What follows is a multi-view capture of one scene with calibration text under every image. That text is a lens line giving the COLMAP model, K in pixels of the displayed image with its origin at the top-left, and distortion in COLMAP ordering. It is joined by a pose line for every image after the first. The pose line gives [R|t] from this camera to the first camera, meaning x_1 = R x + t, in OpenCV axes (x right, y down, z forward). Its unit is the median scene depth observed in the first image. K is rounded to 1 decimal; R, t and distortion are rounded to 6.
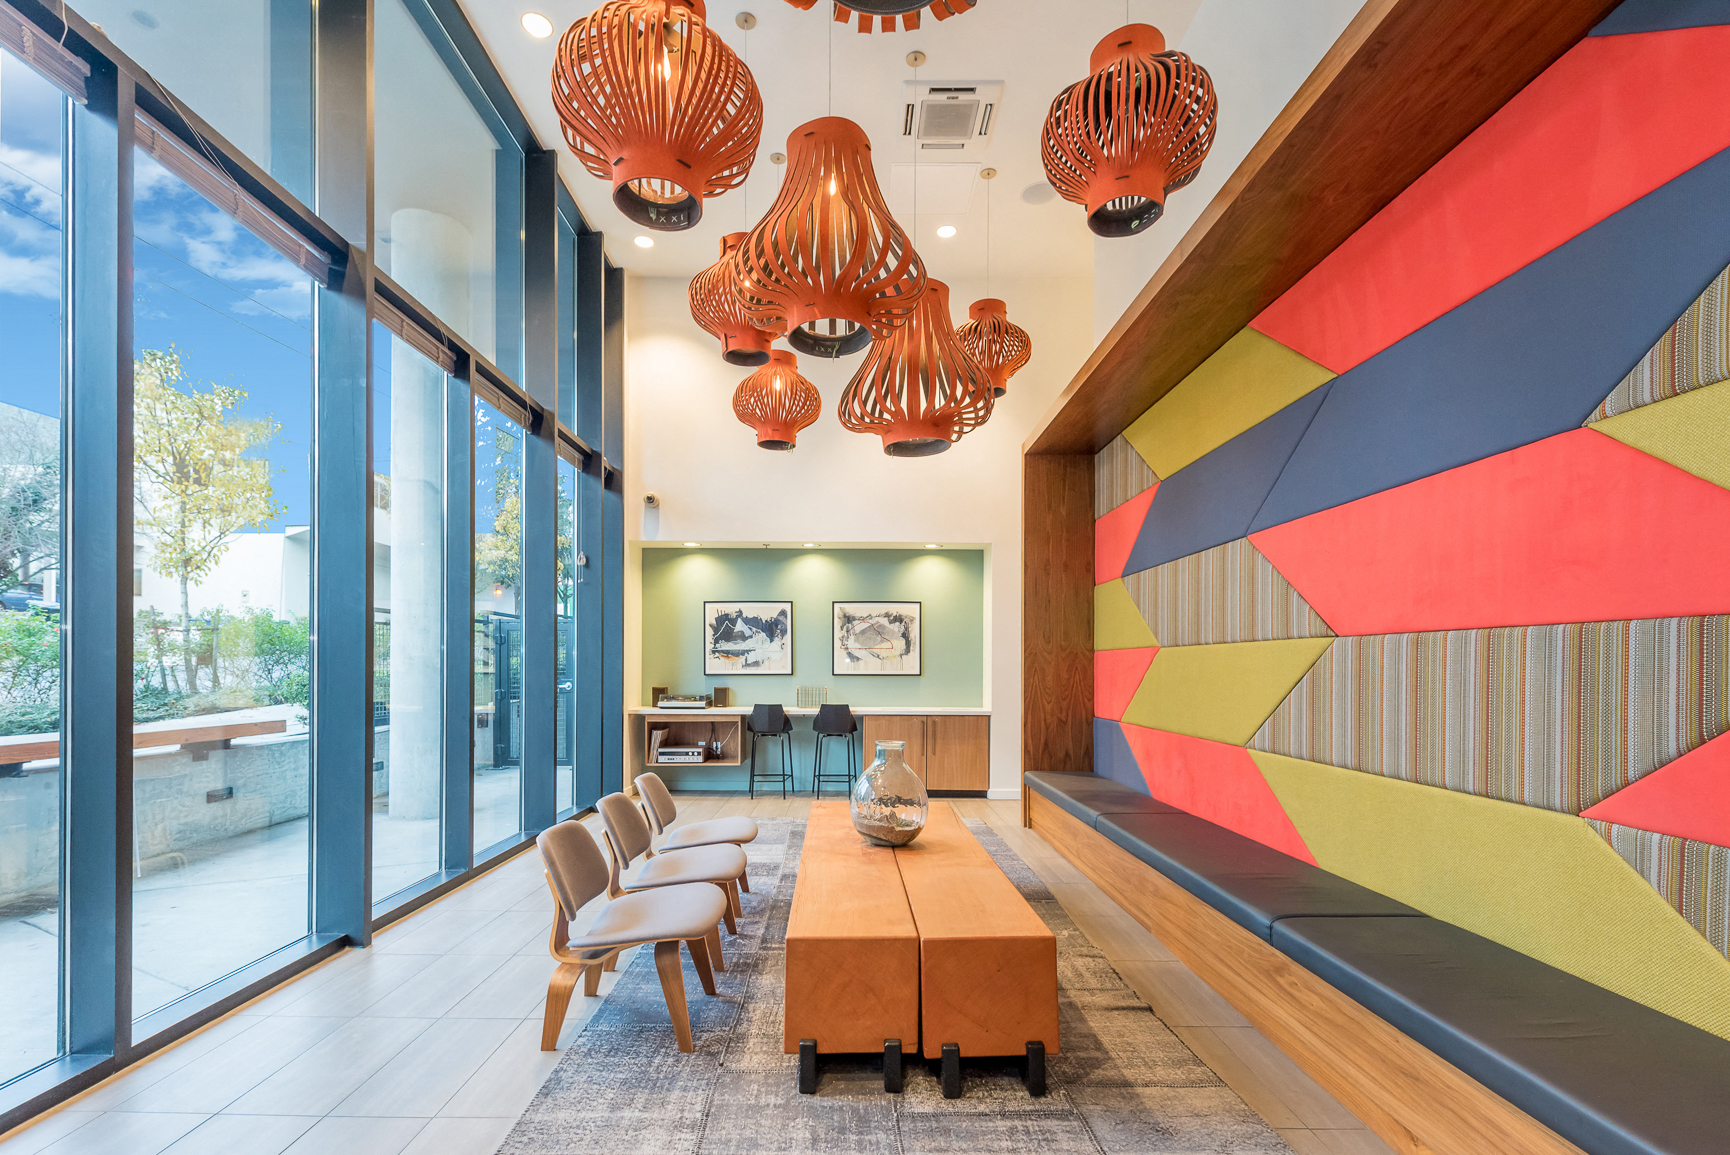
lens RADIAL K [[797.4, 0, 862.9], [0, 797.4, 653.8], [0, 0, 1]] dist [0.008118, -0.000677]
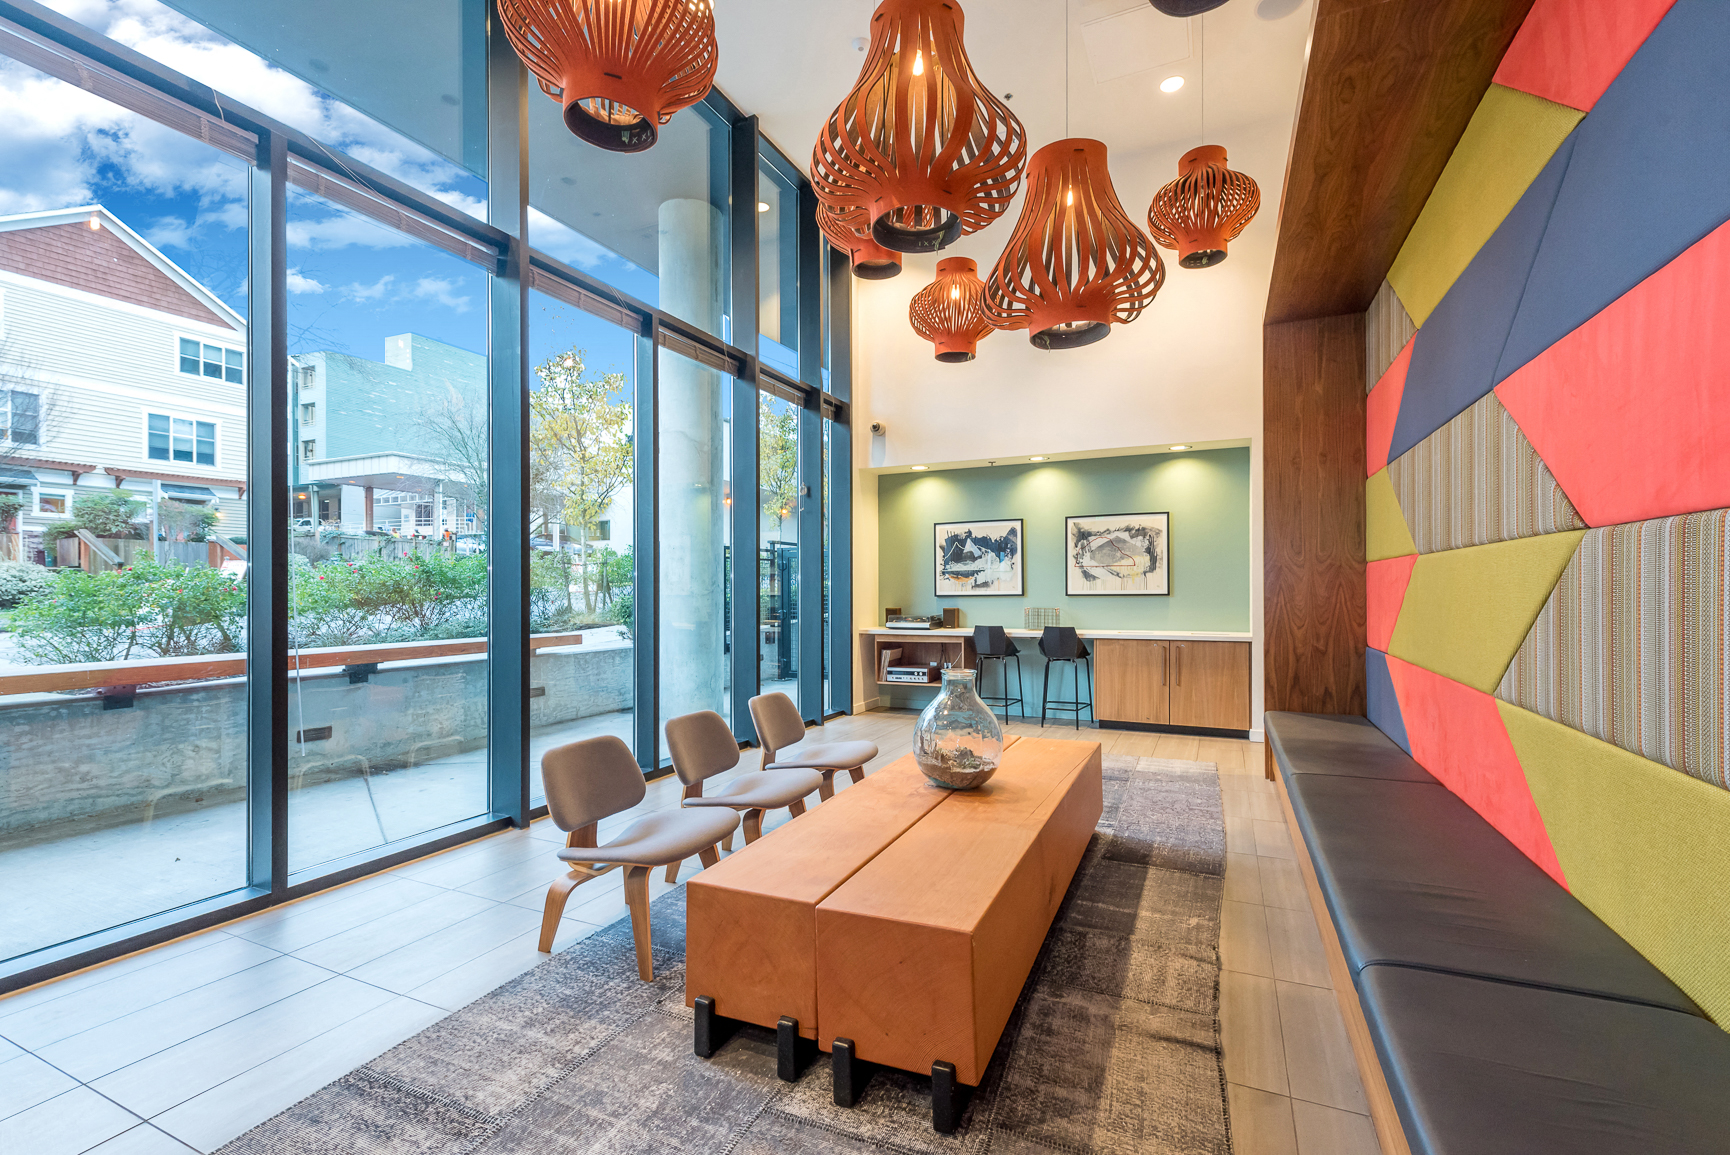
lens RADIAL K [[769.0, 0, 865.0], [0, 769.0, 577.5], [0, 0, 1]] dist [0.011426, -0.000403]
pose [[0.902300, -0.017187, -0.430765, 0.150182], [0.018126, 0.999834, -0.001923, 0.003390], [0.430727, -0.006073, 0.902462, 0.089892]]
